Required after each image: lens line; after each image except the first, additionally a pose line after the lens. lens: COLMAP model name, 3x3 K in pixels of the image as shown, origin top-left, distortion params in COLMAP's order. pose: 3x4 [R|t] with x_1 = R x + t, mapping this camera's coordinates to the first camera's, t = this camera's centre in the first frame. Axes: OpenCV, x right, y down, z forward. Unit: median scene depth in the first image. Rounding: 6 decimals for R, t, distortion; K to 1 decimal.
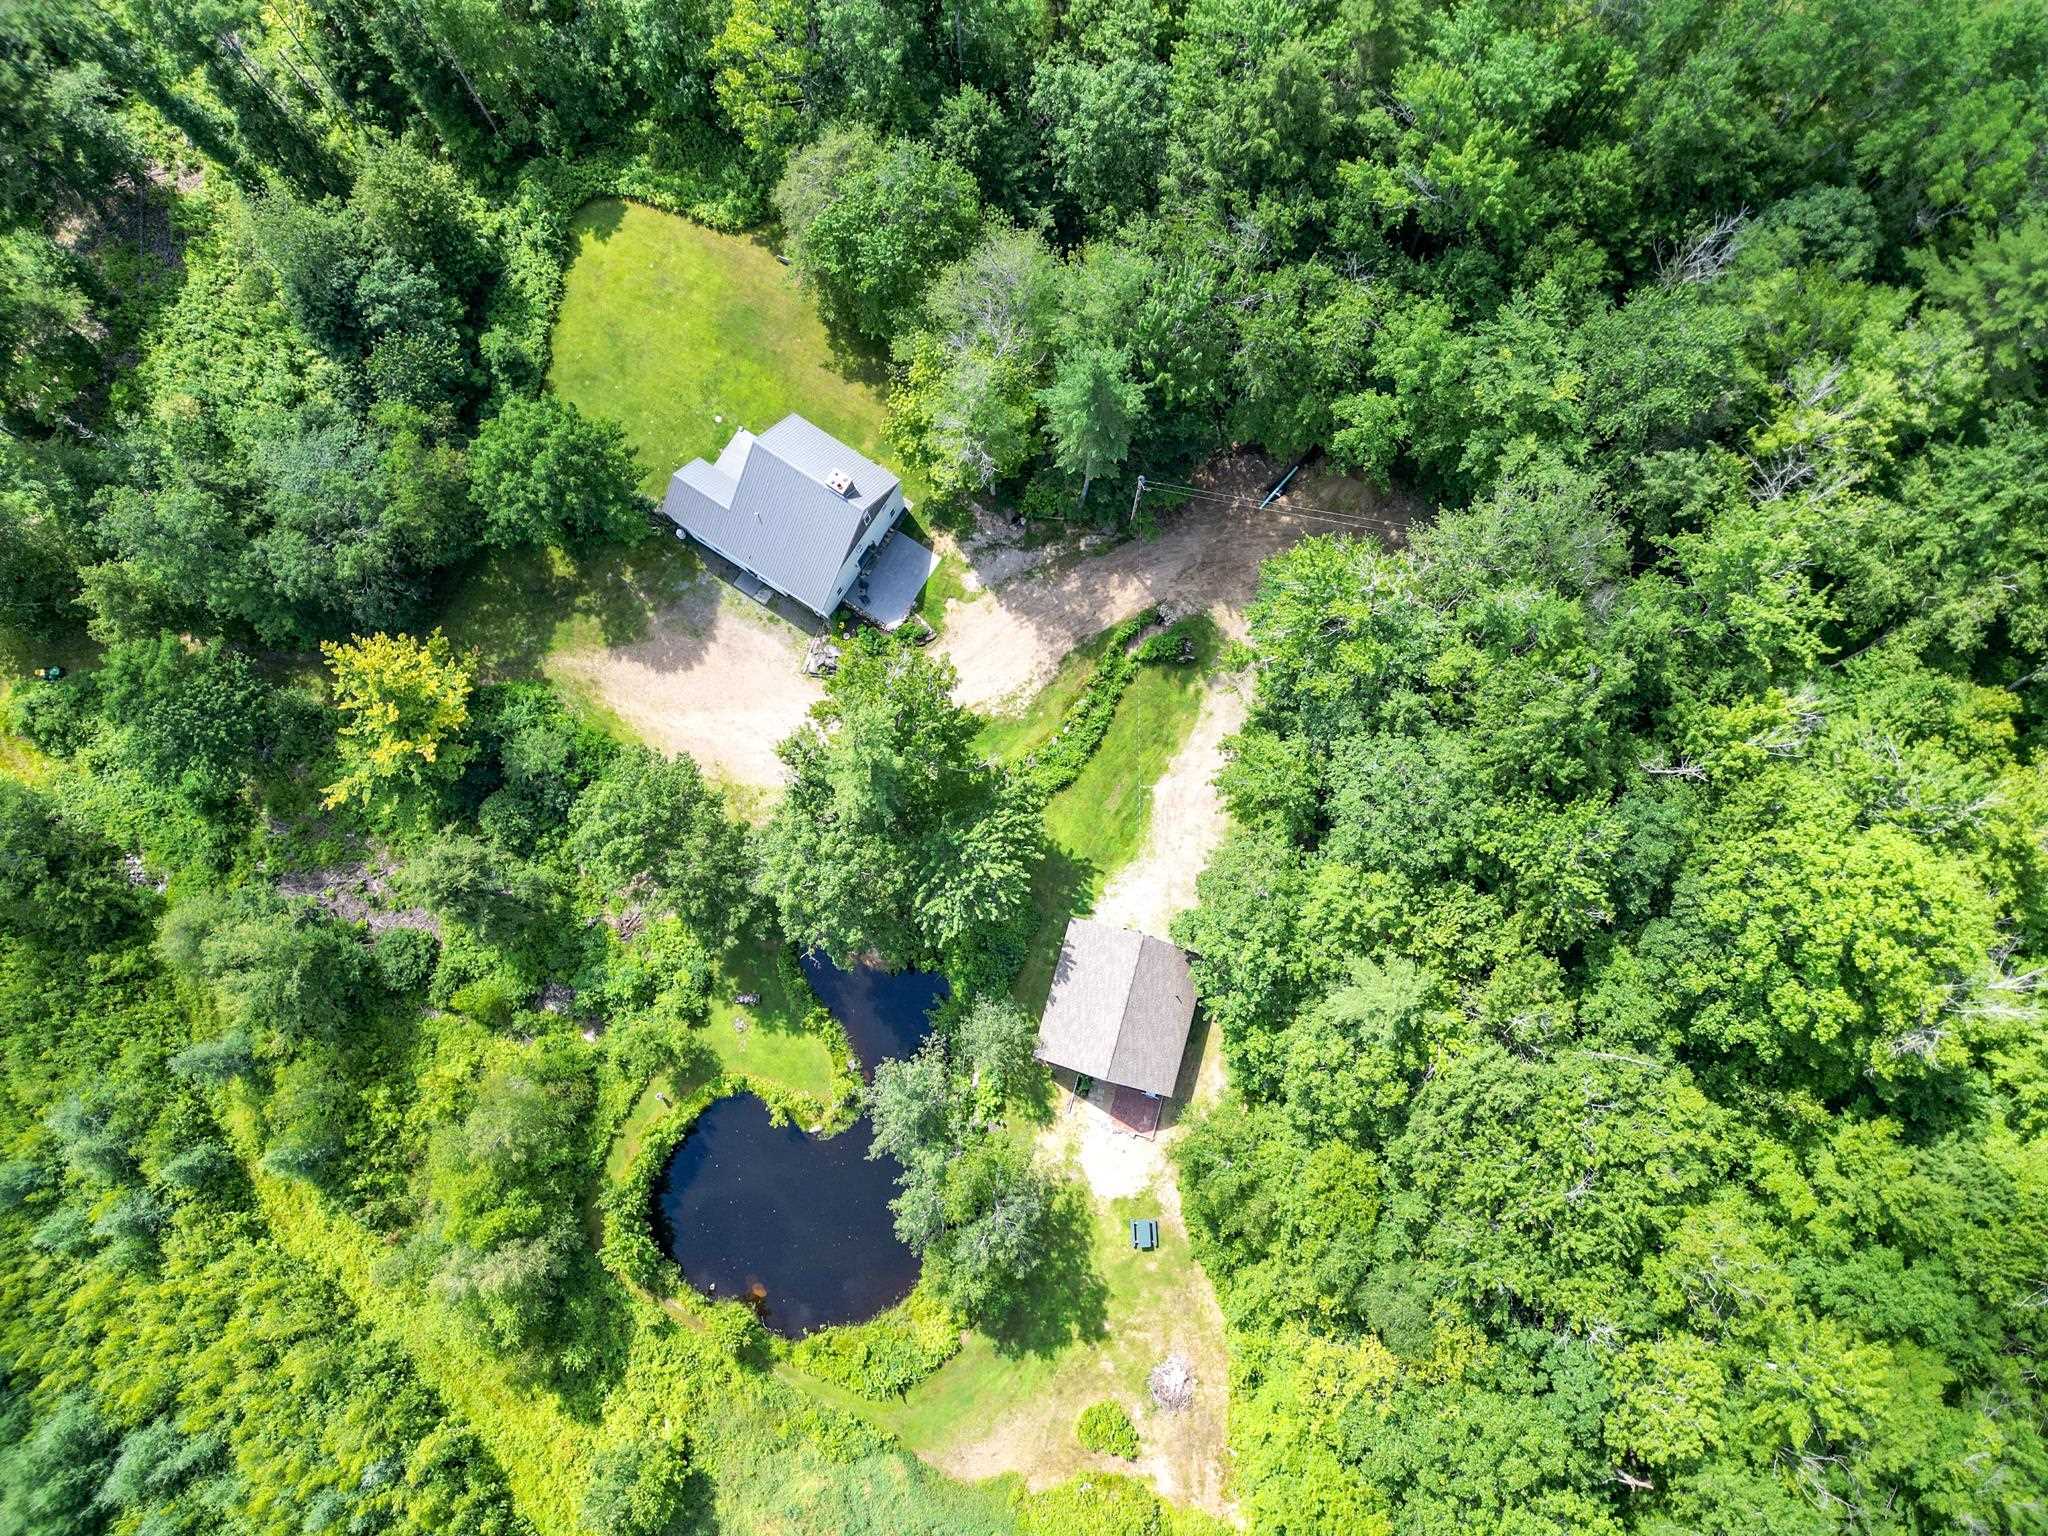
lens RADIAL K [[1414.5, 0, 1012.1], [0, 1414.5, 768.5], [0, 0, 1]] dist [0.075076, -0.075515]
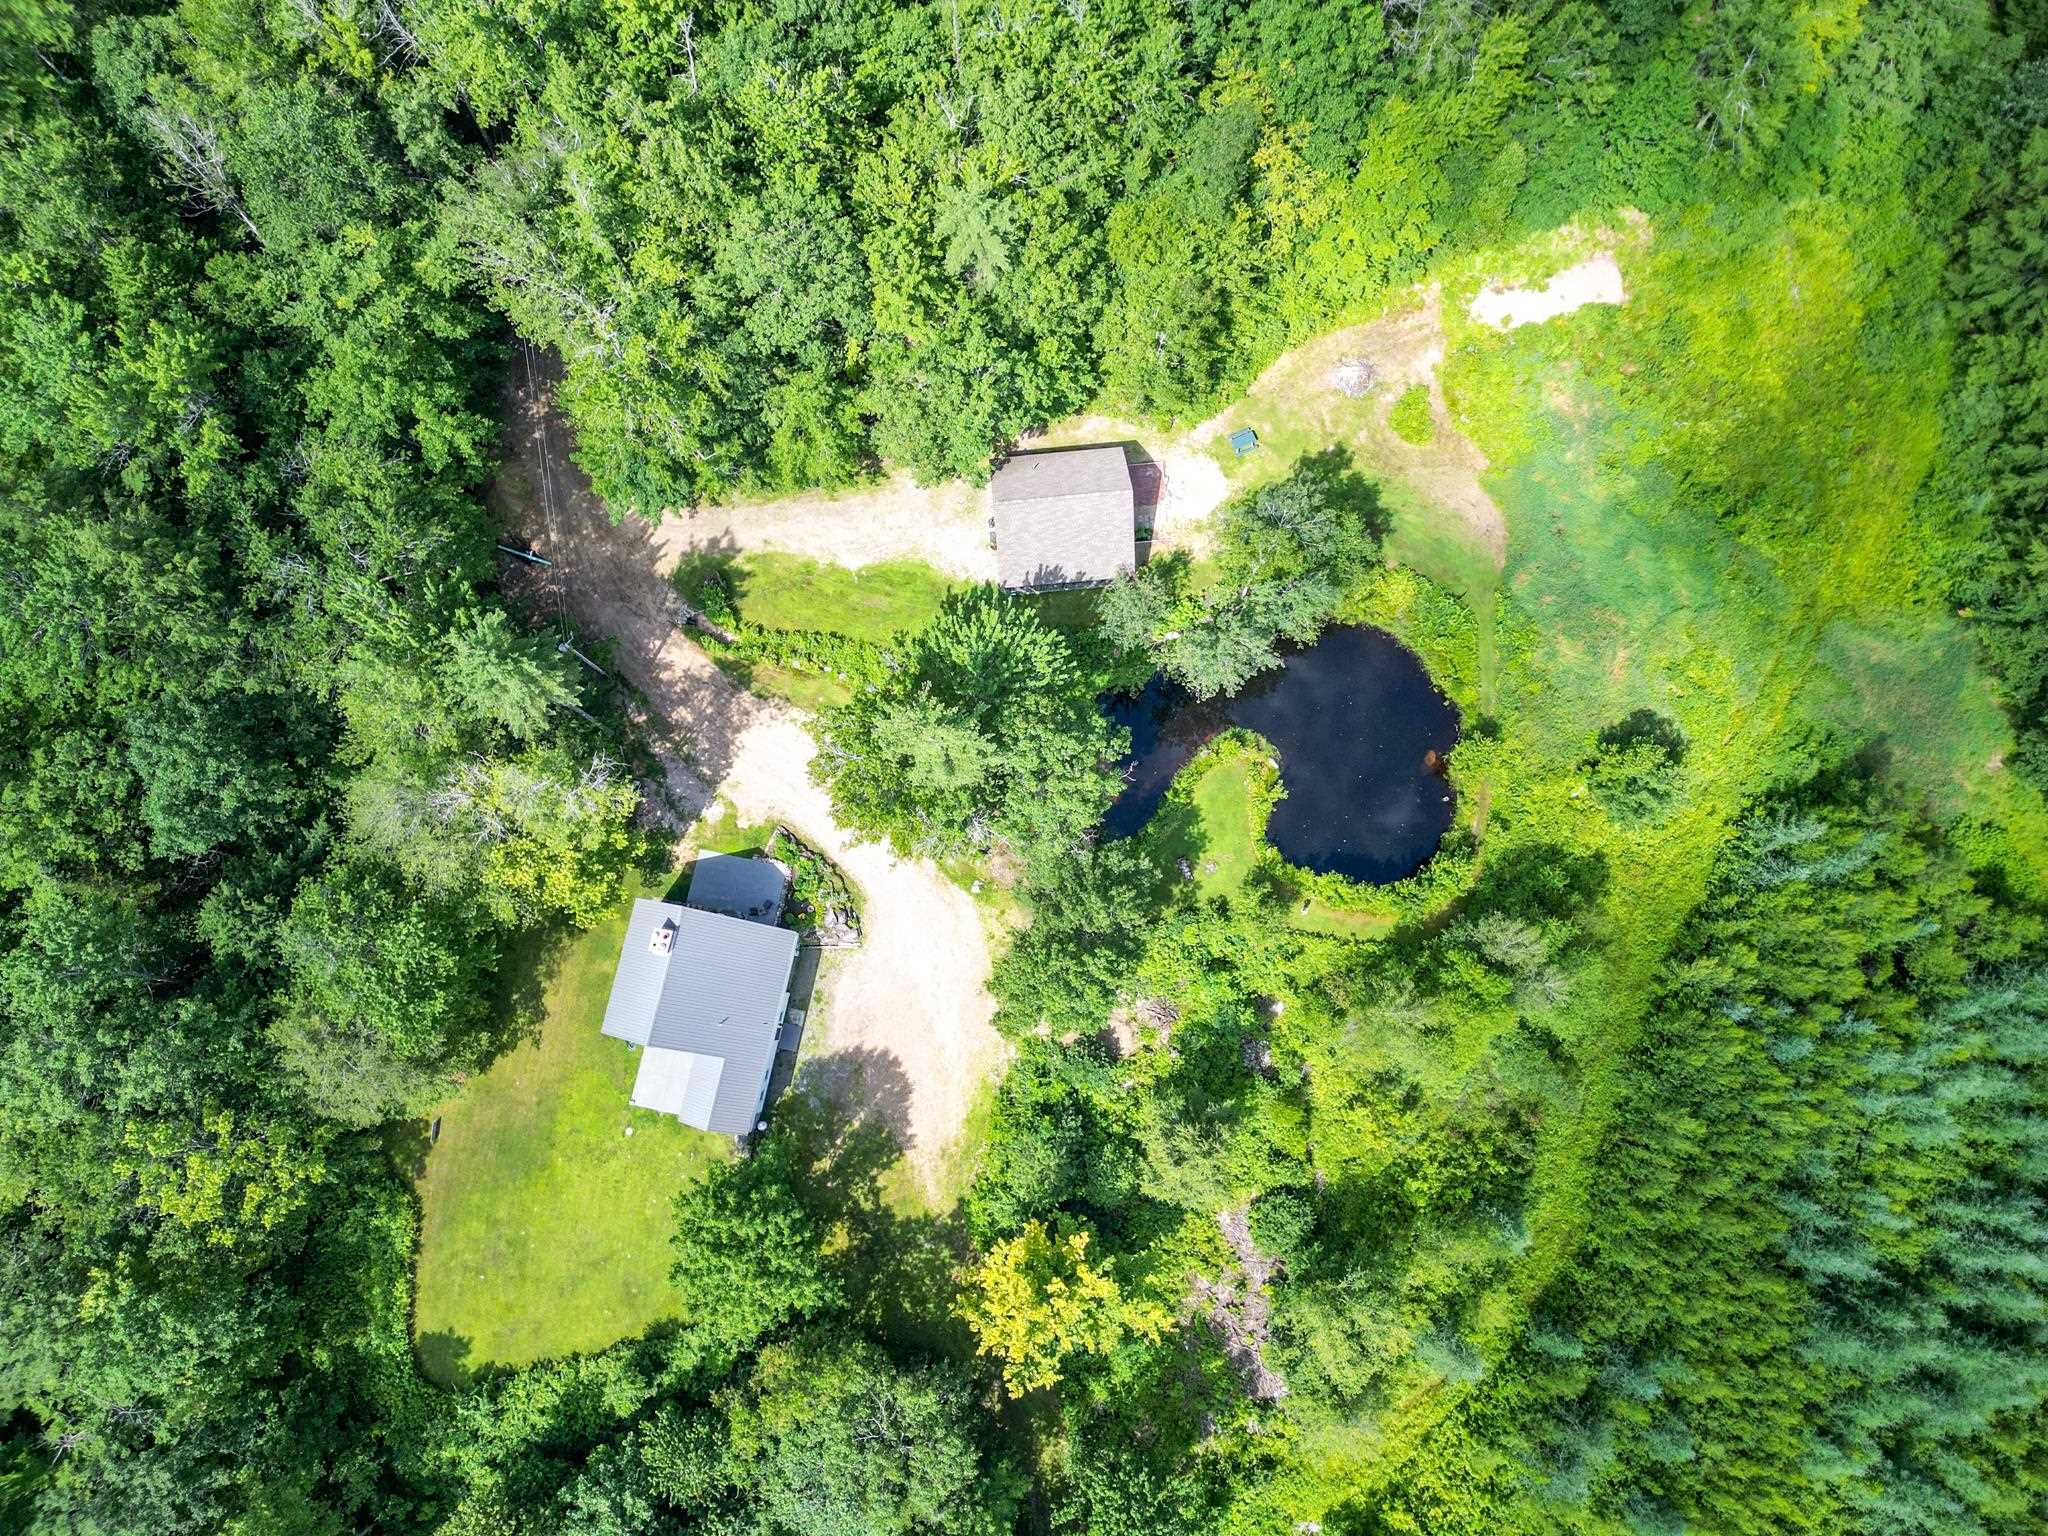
lens RADIAL K [[1414.5, 0, 1012.1], [0, 1414.5, 768.5], [0, 0, 1]] dist [0.075076, -0.075515]
pose [[-0.356752, -0.917232, 0.177237, -0.259093], [0.925869, -0.321870, 0.197905, -0.131415], [-0.124477, 0.234701, 0.964065, 0.025610]]
